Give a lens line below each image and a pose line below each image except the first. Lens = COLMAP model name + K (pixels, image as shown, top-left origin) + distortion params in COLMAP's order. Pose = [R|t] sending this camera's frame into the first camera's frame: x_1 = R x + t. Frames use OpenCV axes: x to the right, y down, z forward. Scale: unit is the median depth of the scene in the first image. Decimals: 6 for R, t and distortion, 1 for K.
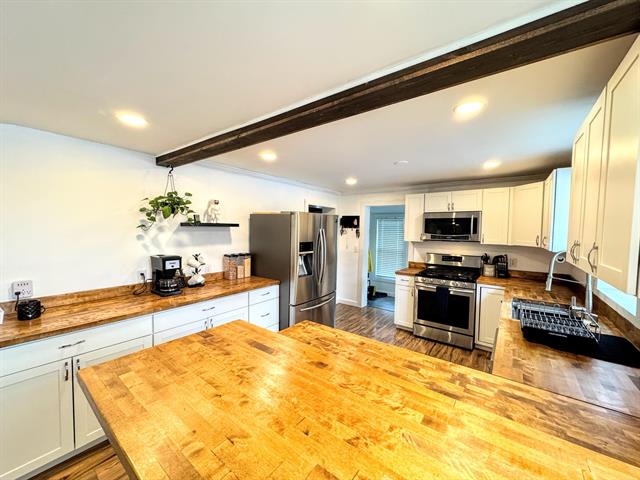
lens RADIAL K [[254.7, 0, 321.1], [0, 254.7, 239.7], [0, 0, 1]] dist [-0.000377, 0.000204]
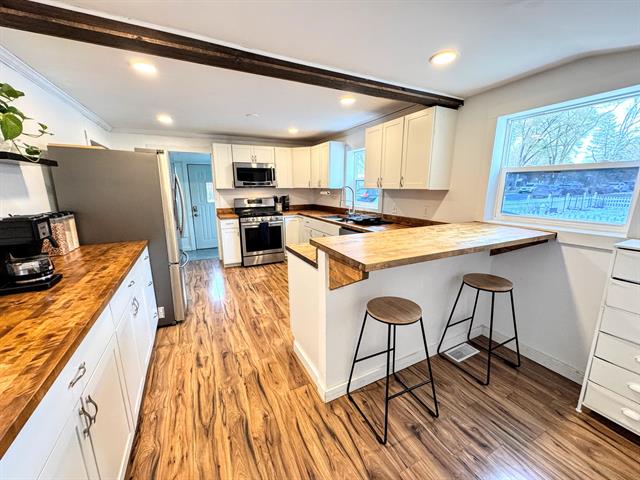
lens RADIAL K [[254.7, 0, 321.6], [0, 254.7, 241.0], [0, 0, 1]] dist [-0.000377, 0.000204]
pose [[0.444496, -0.205470, 0.871898, -0.518290], [0.051813, 0.977606, 0.203967, 0.027022], [-0.894281, -0.045487, 0.445188, 0.139113]]
